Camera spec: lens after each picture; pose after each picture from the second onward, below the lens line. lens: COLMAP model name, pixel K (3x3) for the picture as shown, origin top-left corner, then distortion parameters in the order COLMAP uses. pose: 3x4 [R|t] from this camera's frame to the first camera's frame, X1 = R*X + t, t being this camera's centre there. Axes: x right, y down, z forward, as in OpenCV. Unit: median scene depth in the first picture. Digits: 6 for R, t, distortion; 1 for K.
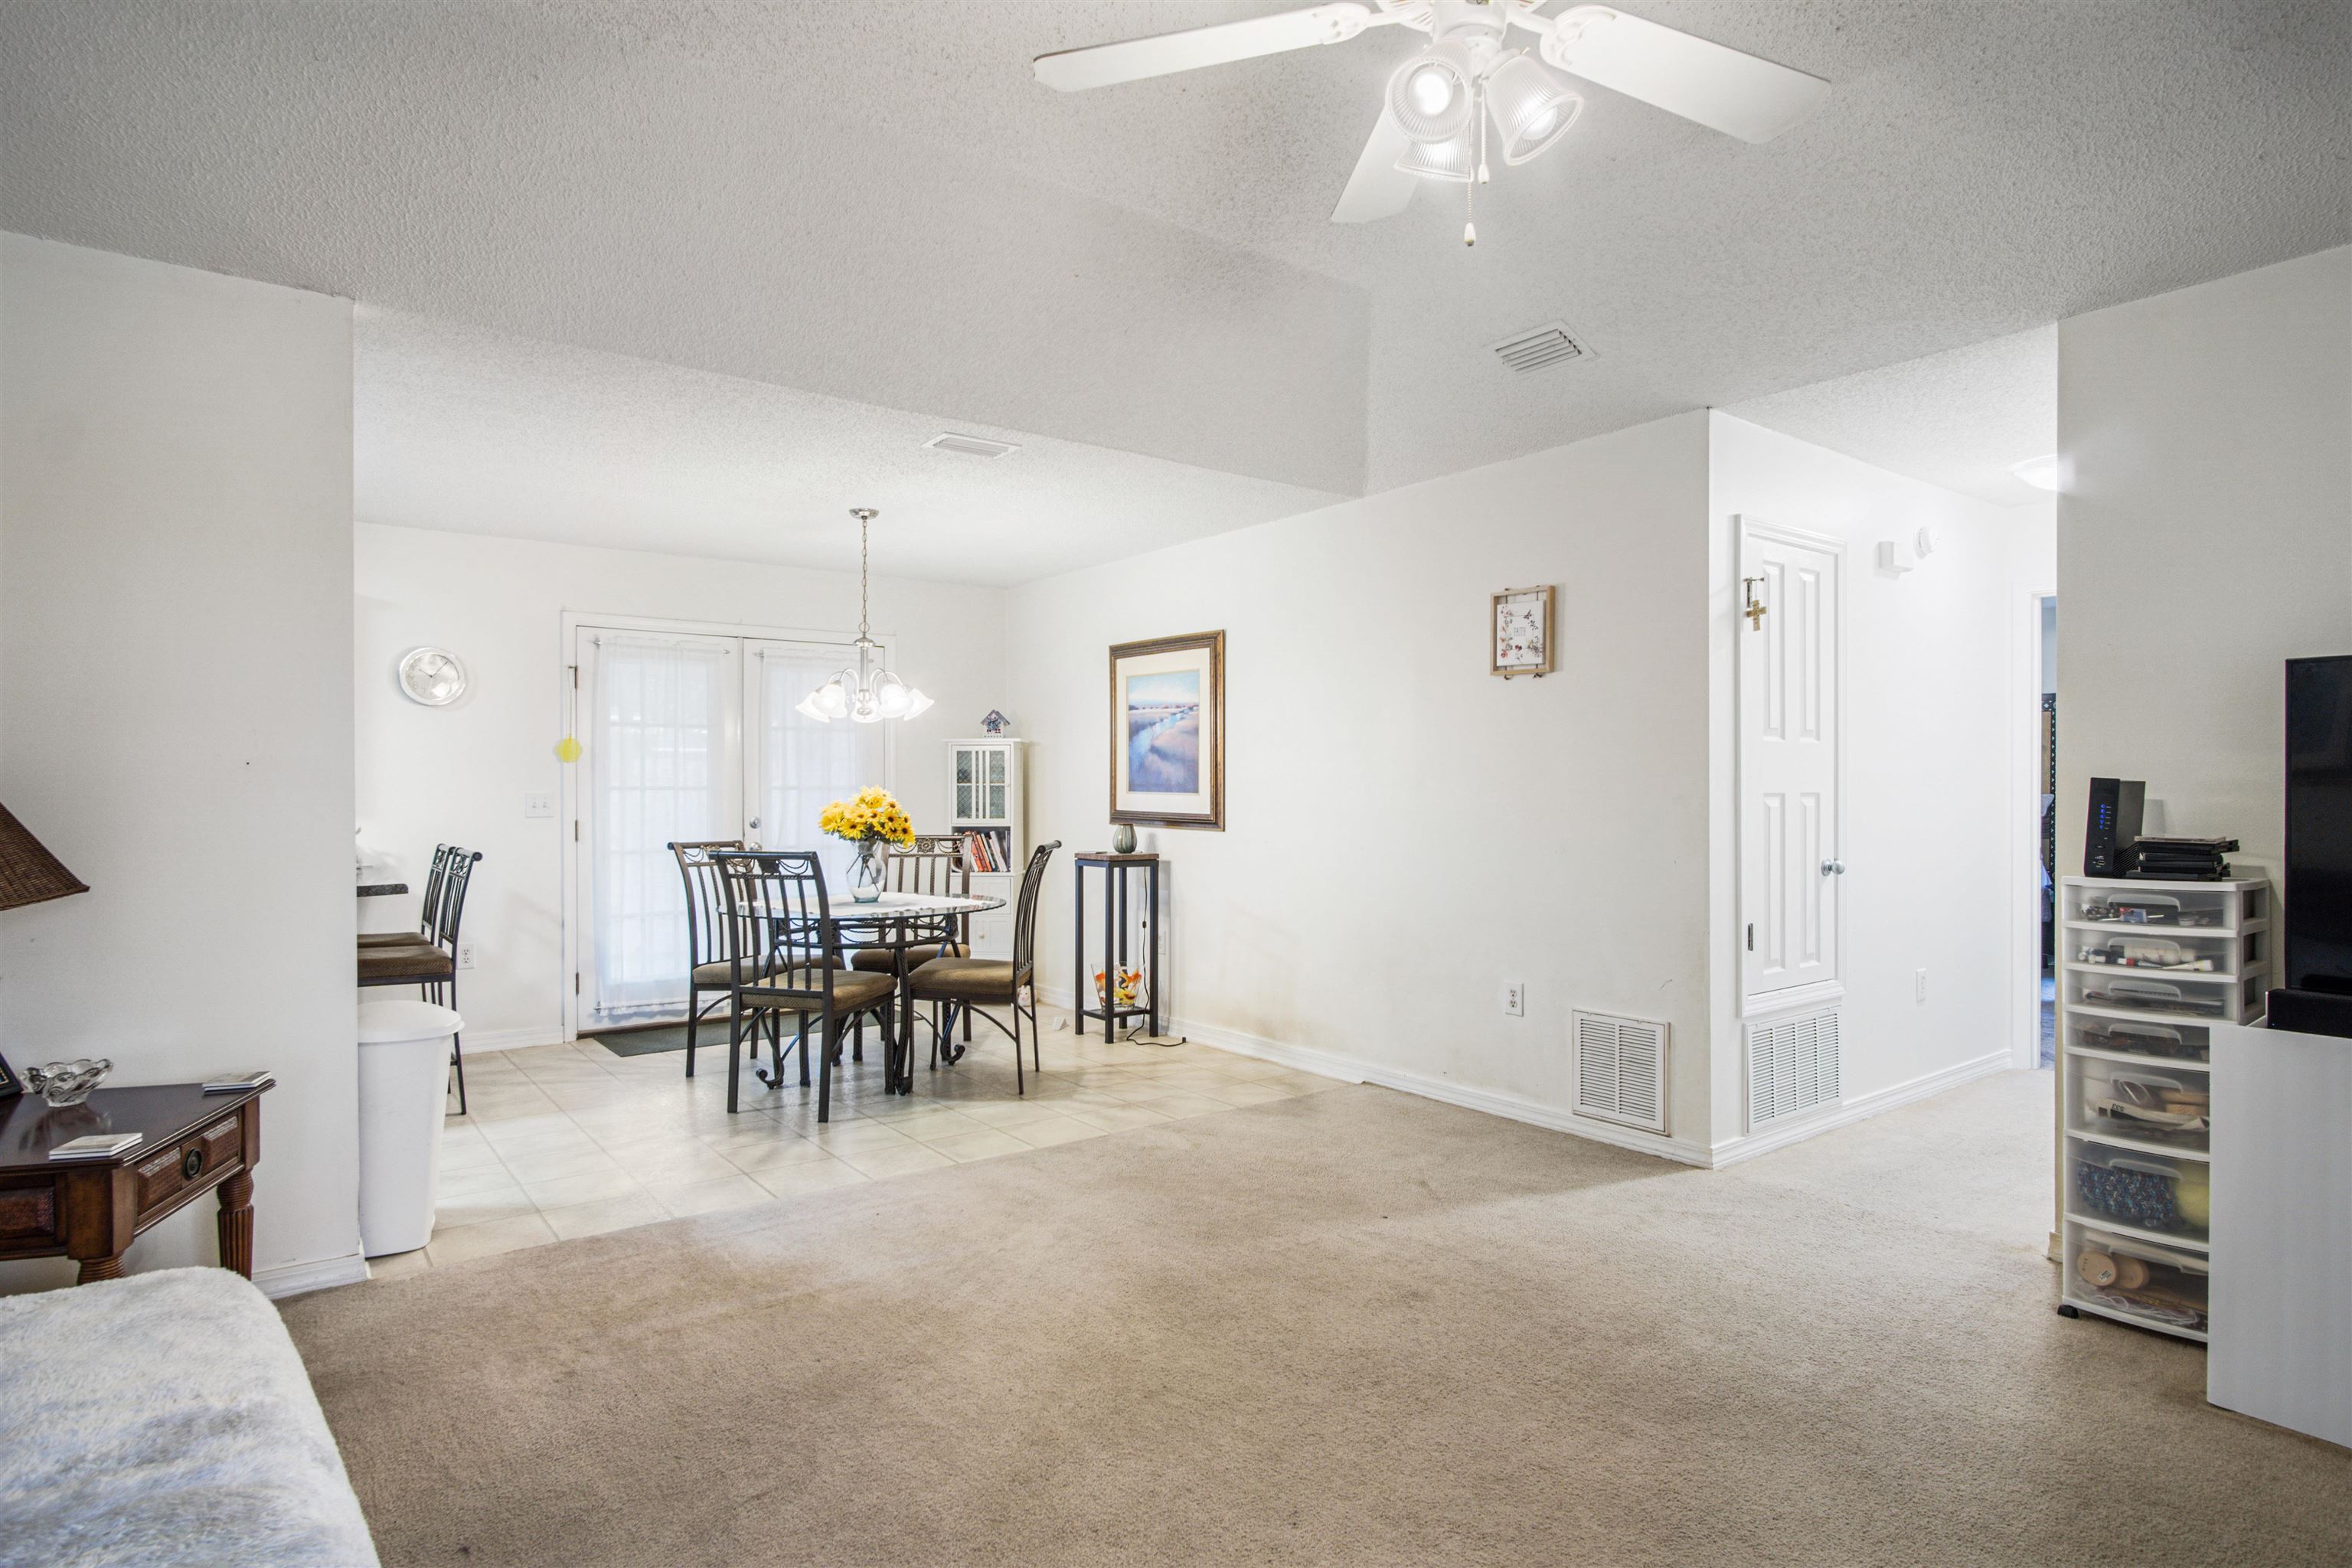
lens RADIAL K [[1256.3, 0, 1163.5], [0, 1256.3, 787.0], [0, 0, 1]] dist [-0.010330, 0.000497]
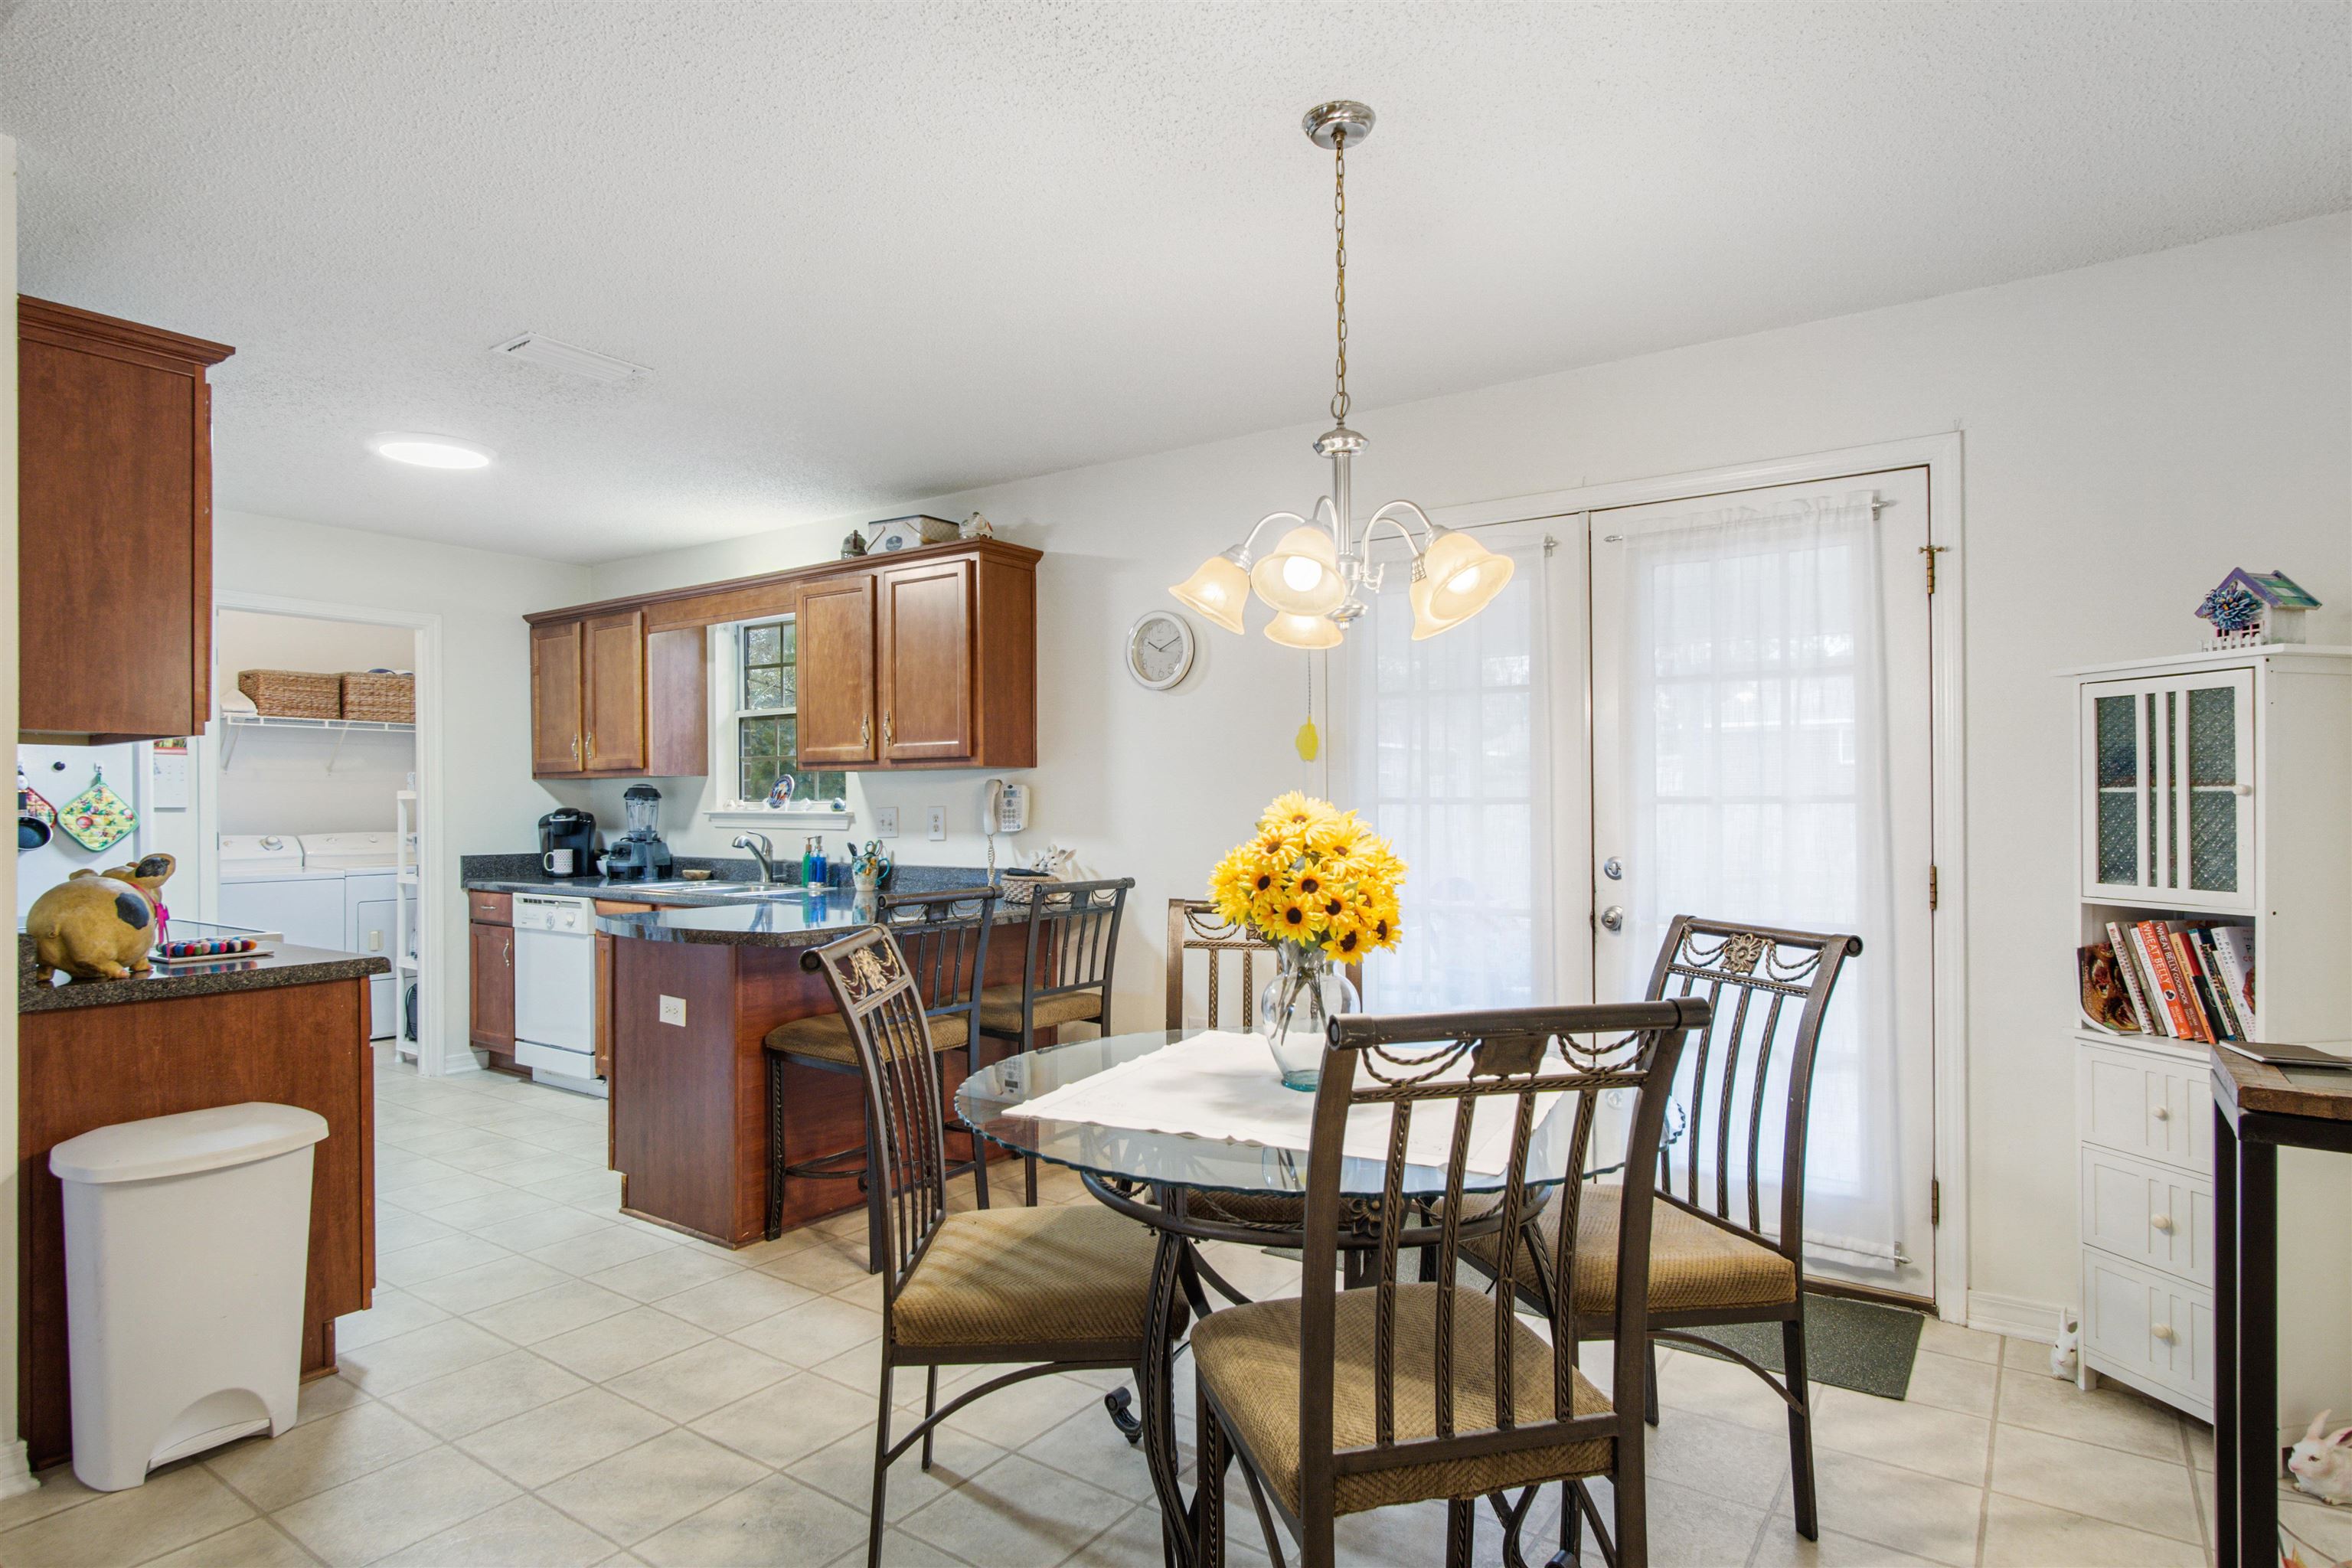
lens RADIAL K [[1256.3, 0, 1167.7], [0, 1256.3, 807.4], [0, 0, 1]] dist [-0.010330, 0.000497]
pose [[0.300411, 0.004080, -0.953801, 0.133318], [0.002810, 0.999983, 0.005162, 0.000606], [0.953806, -0.004231, 0.300394, 0.834414]]
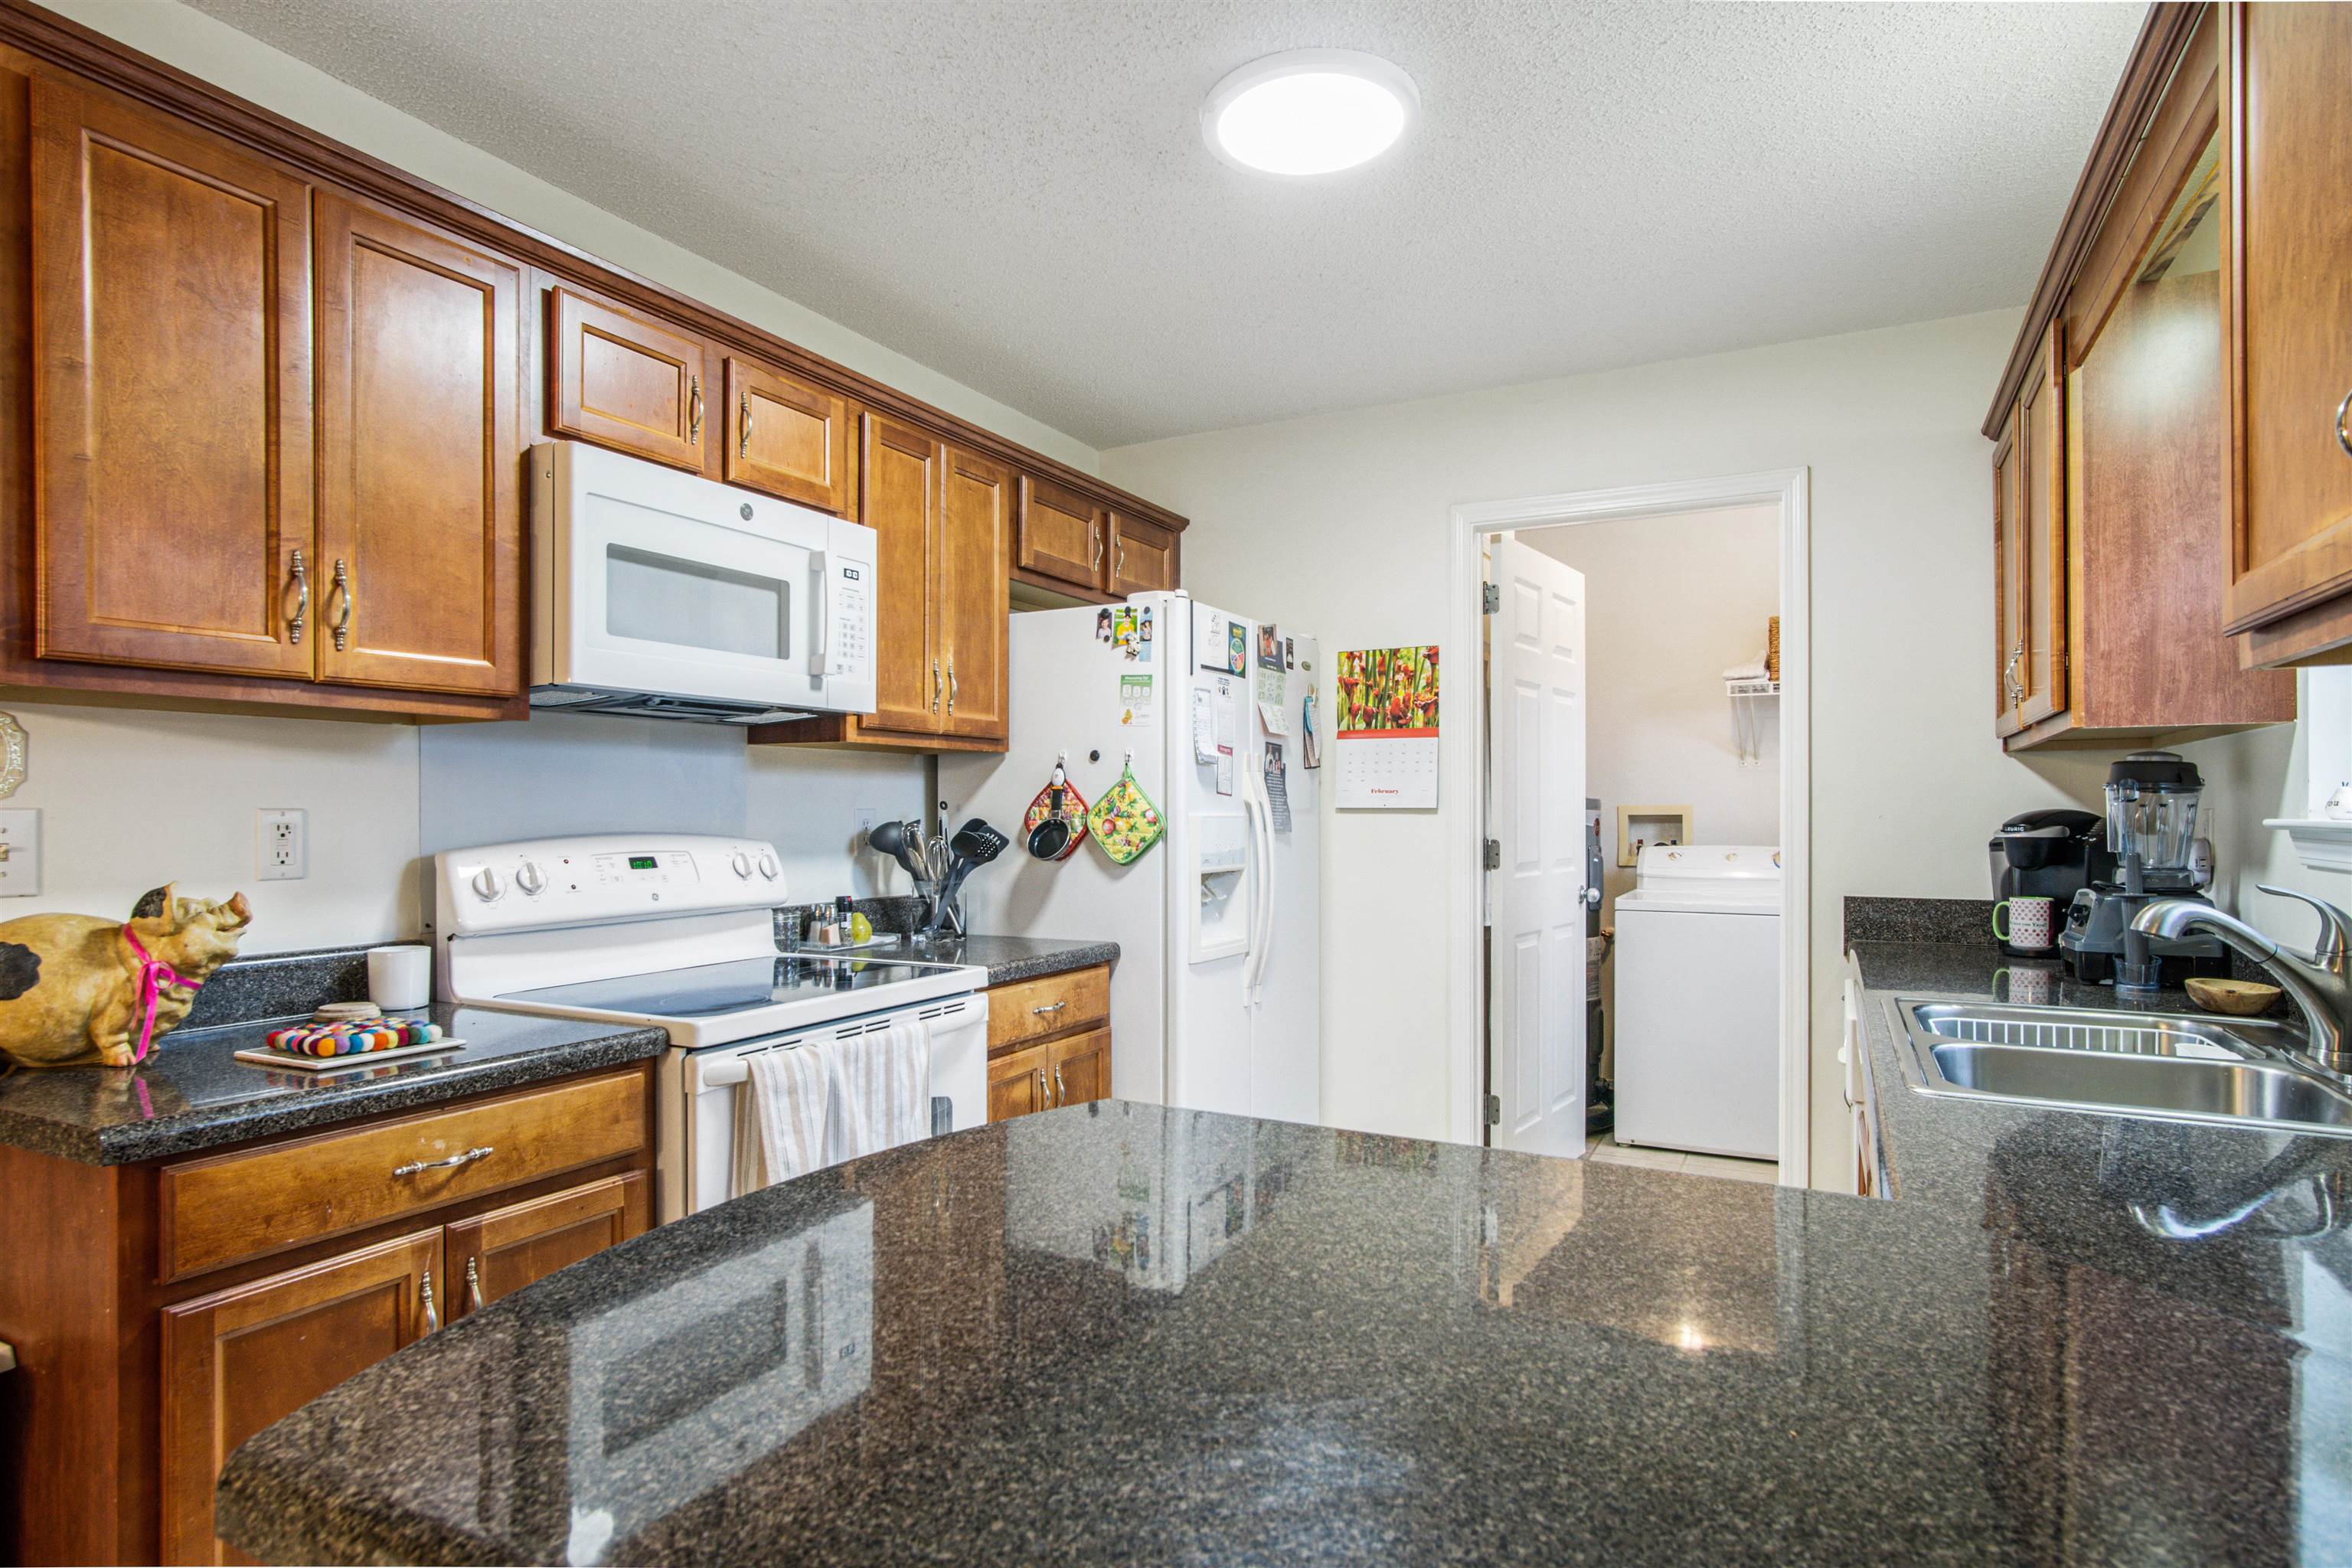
lens RADIAL K [[1256.3, 0, 1176.2], [0, 1256.3, 820.6], [0, 0, 1]] dist [-0.010330, 0.000497]
pose [[-0.906644, 0.007287, -0.421833, -0.540549], [0.004113, 0.999956, 0.008435, 0.003821], [0.421876, 0.005912, -0.906634, 0.982236]]
